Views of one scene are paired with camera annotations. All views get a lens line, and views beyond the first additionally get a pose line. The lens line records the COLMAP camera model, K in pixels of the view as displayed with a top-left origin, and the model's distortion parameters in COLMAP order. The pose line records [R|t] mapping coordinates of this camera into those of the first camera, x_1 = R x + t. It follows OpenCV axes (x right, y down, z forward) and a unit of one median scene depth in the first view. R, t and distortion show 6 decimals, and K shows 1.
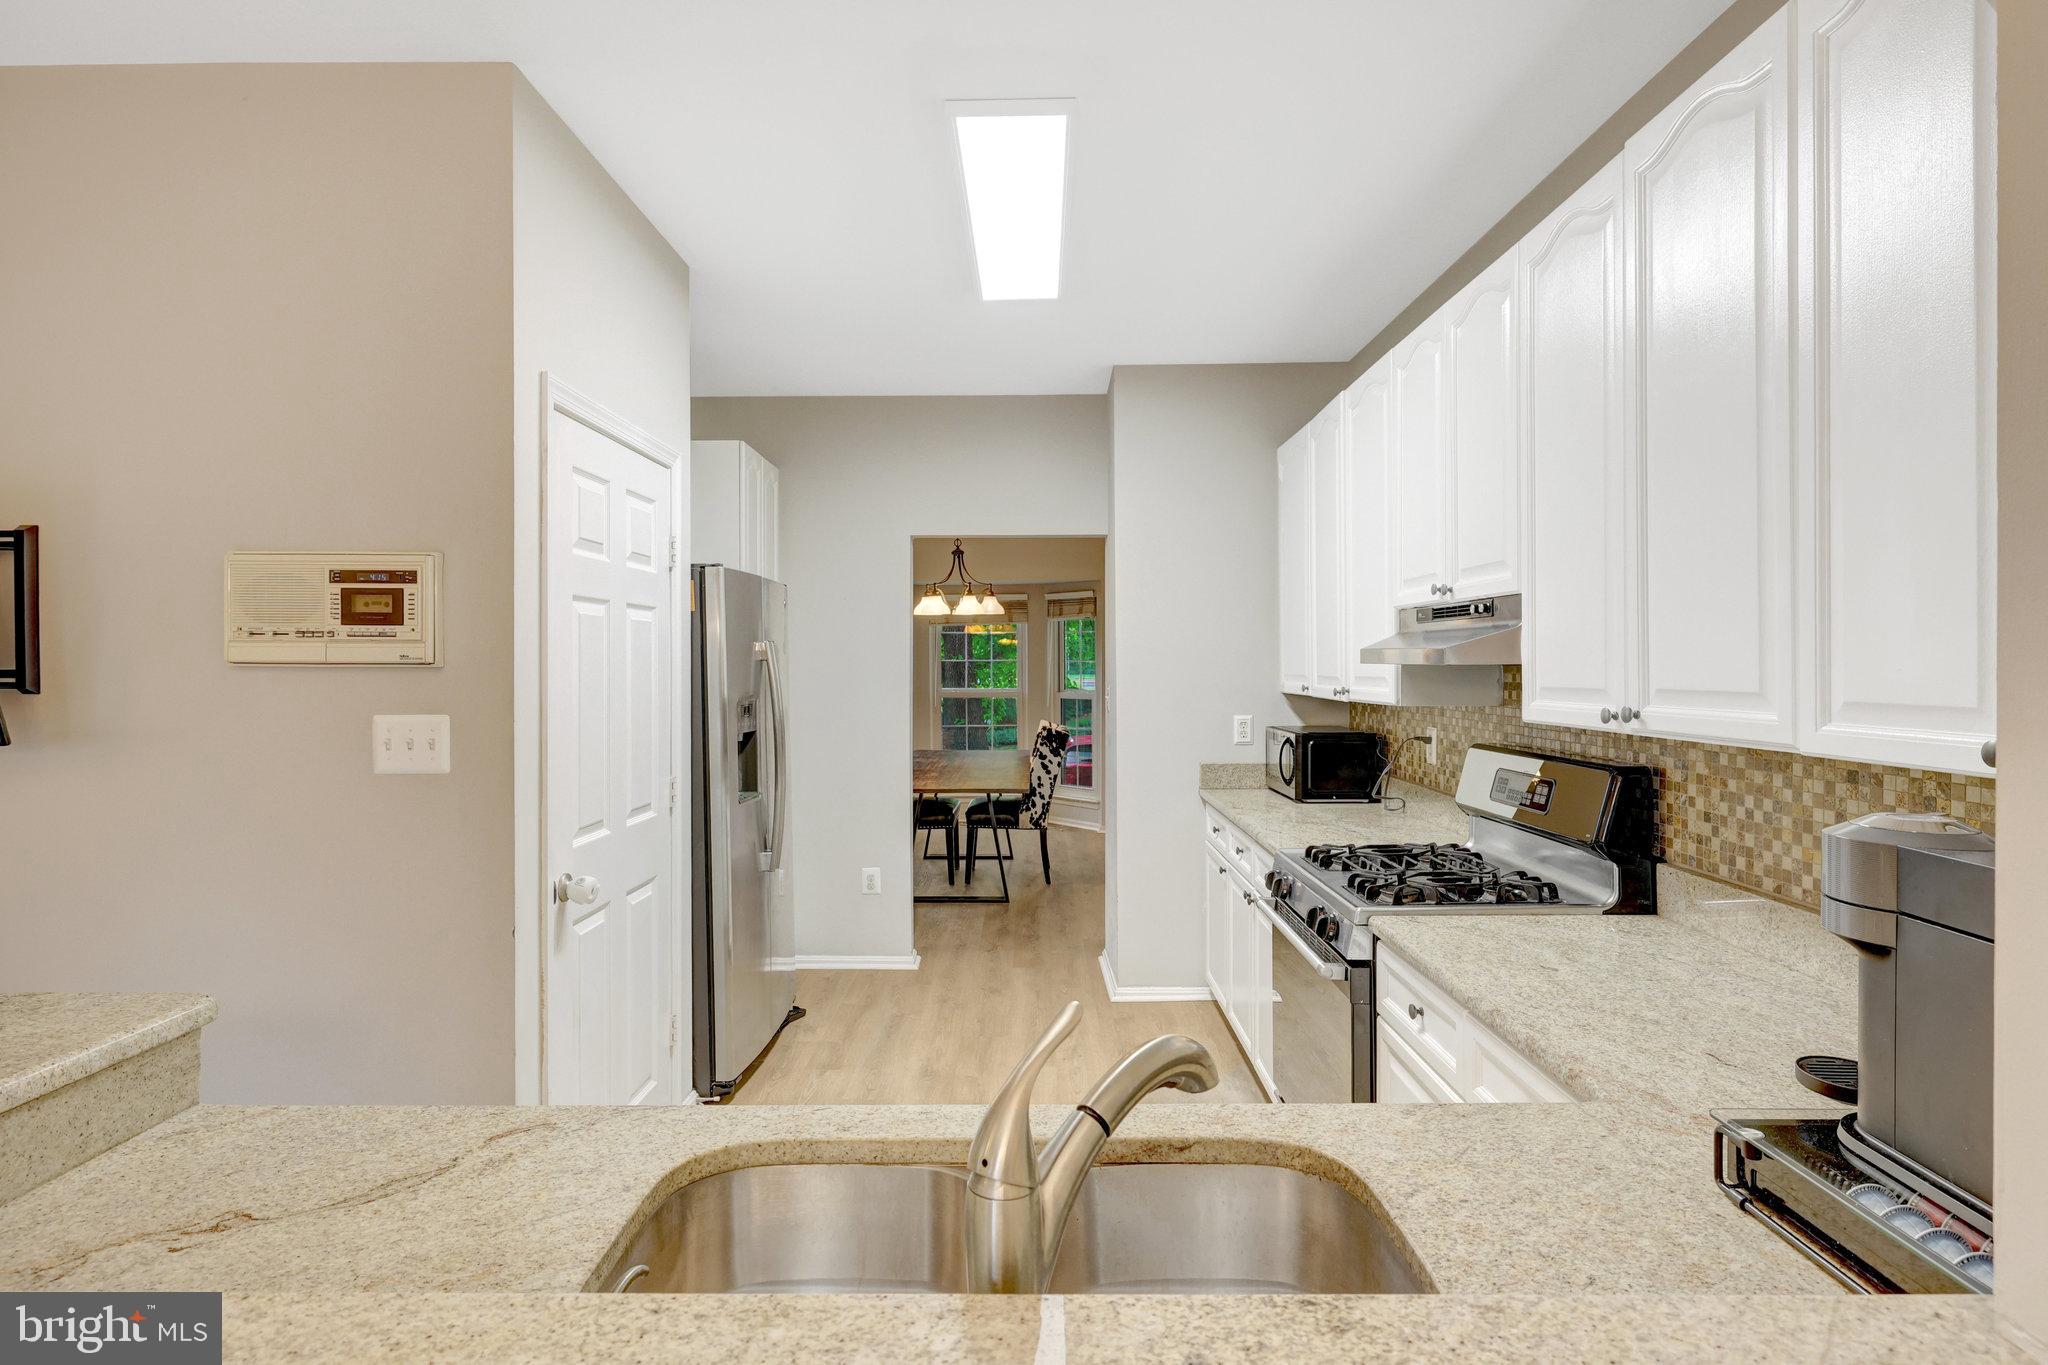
lens RADIAL K [[1041.2, 0, 1031.5], [0, 1041.2, 633.7], [0, 0, 1]] dist [-0.003571, -0.000008]
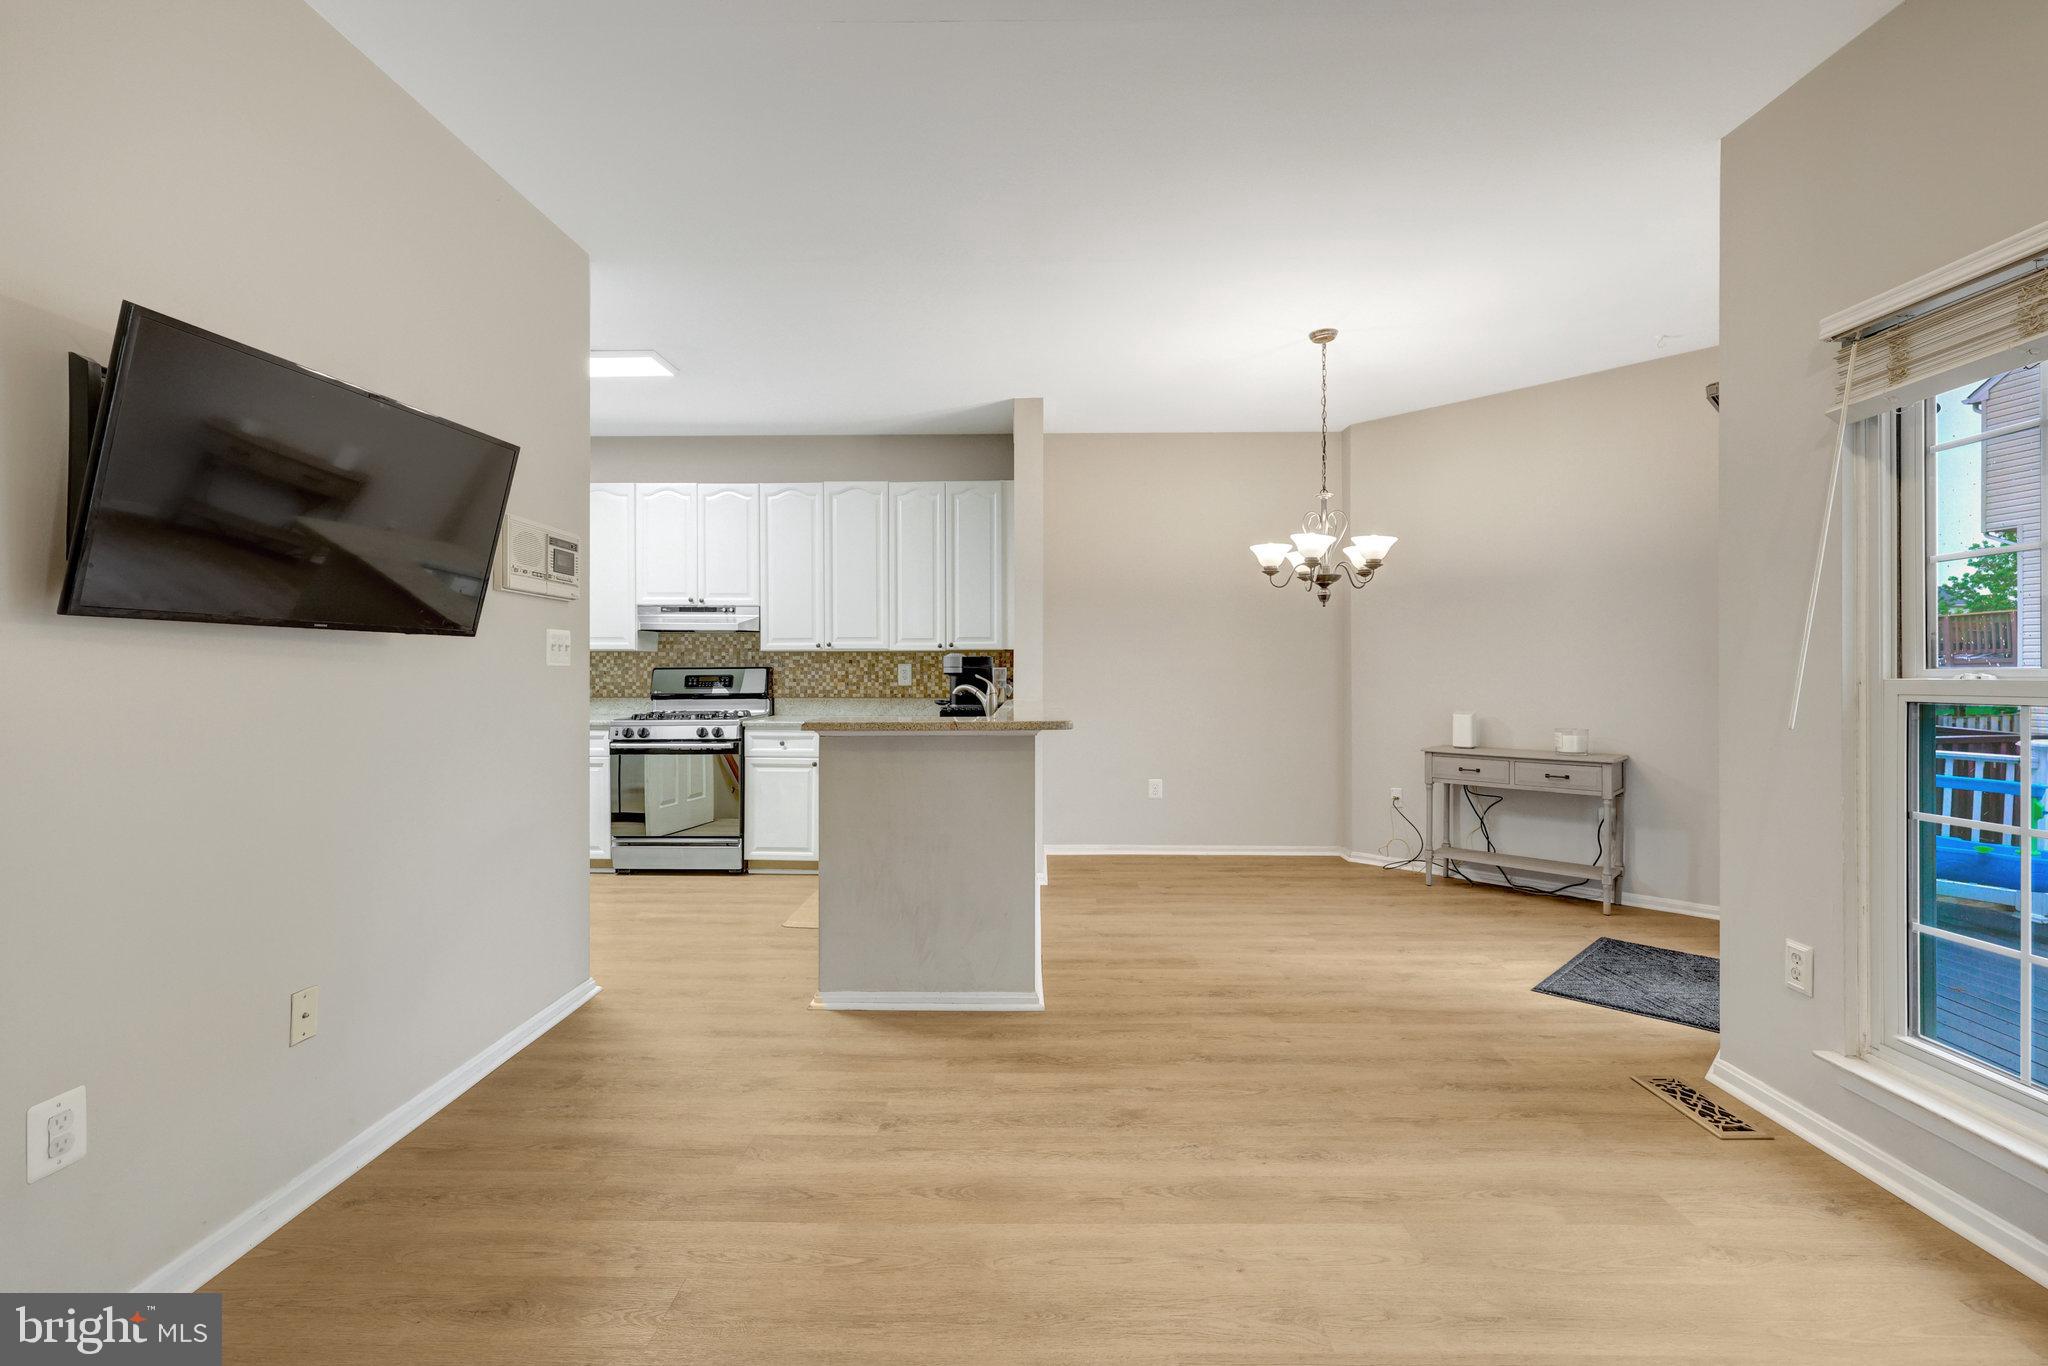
lens RADIAL K [[877.1, 0, 1021.3], [0, 877.1, 674.6], [0, 0, 1]] dist [-0.001209, 0.000243]
pose [[0.015277, -0.003322, 0.999878, -1.050701], [-0.026482, 0.999642, 0.003726, 0.066468], [-0.999533, -0.026535, 0.015184, 0.129043]]
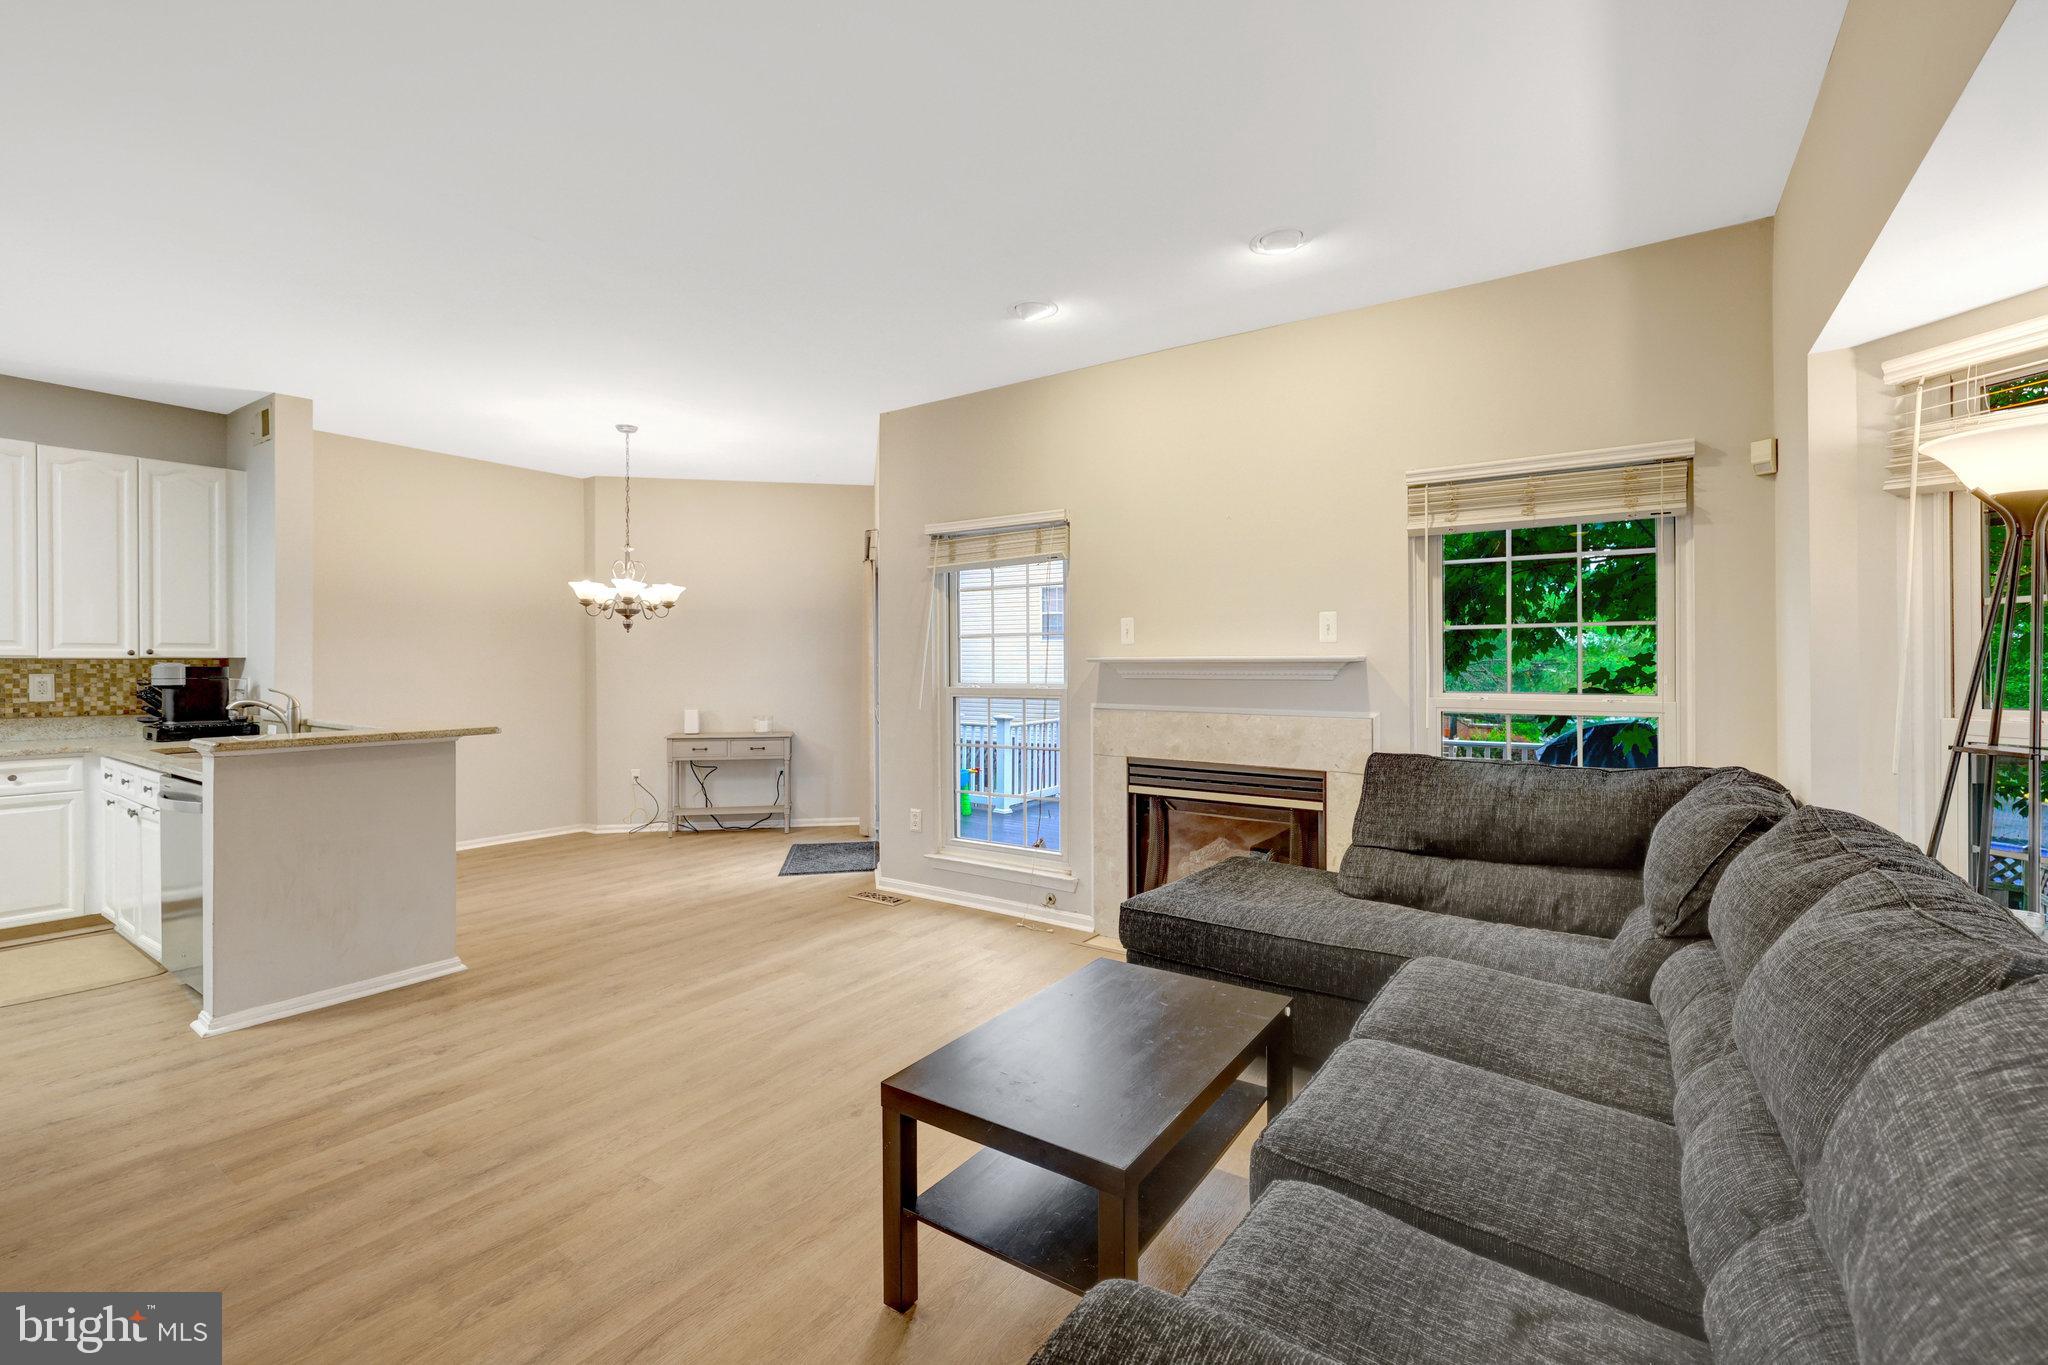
lens RADIAL K [[877.1, 0, 1021.3], [0, 877.1, 674.1], [0, 0, 1]] dist [-0.001209, 0.000243]
pose [[-0.824948, -0.004723, 0.565189, -1.279484], [-0.015649, 0.999773, -0.014486, 0.056678], [-0.564992, -0.020794, -0.824834, 0.542374]]
